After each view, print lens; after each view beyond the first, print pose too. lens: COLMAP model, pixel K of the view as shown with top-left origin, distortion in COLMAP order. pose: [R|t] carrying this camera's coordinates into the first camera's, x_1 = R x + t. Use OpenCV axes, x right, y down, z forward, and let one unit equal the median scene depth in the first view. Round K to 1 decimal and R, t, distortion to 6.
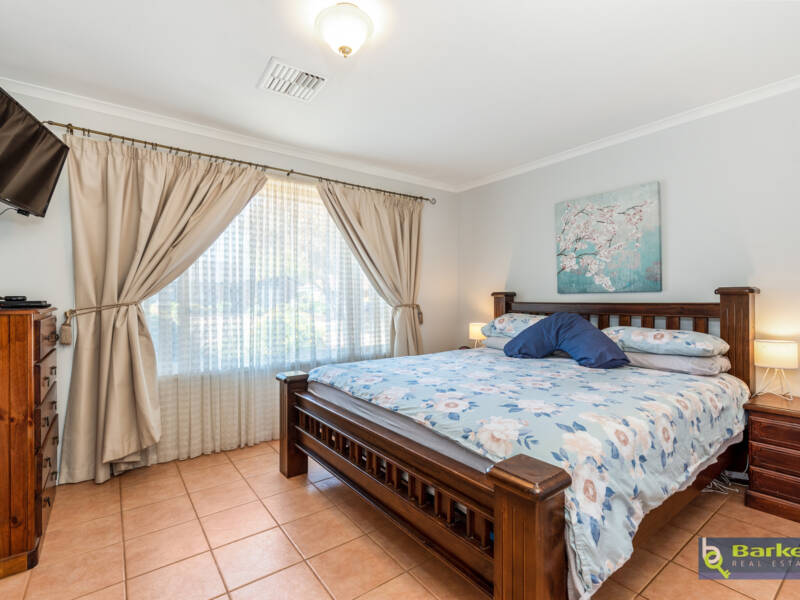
lens RADIAL K [[390.8, 0, 400.4], [0, 390.8, 299.3], [0, 0, 1]] dist [-0.002523, 0.000347]
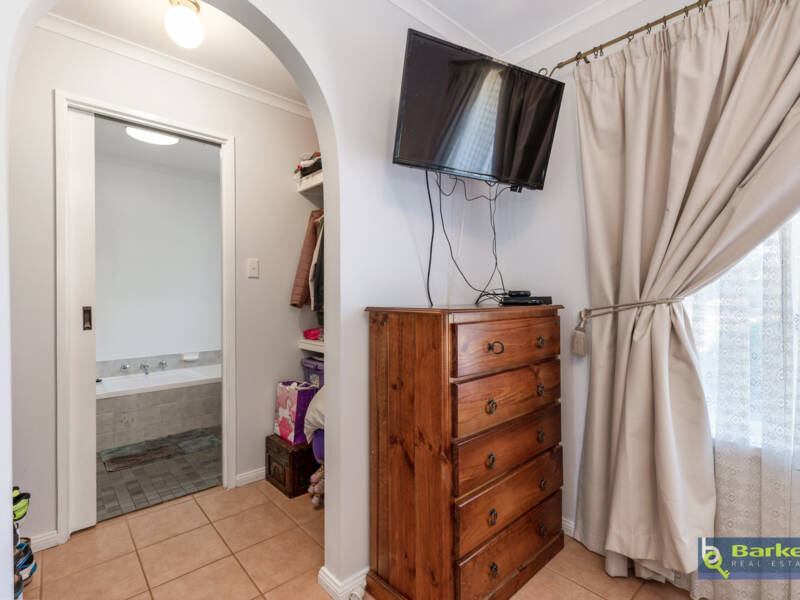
lens RADIAL K [[390.8, 0, 400.8], [0, 390.8, 298.5], [0, 0, 1]] dist [-0.002523, 0.000347]
pose [[0.086089, 0.003079, -0.996283, -0.145753], [0.001111, 0.999994, 0.003186, 0.004086], [0.996287, -0.001381, 0.086085, 0.581087]]
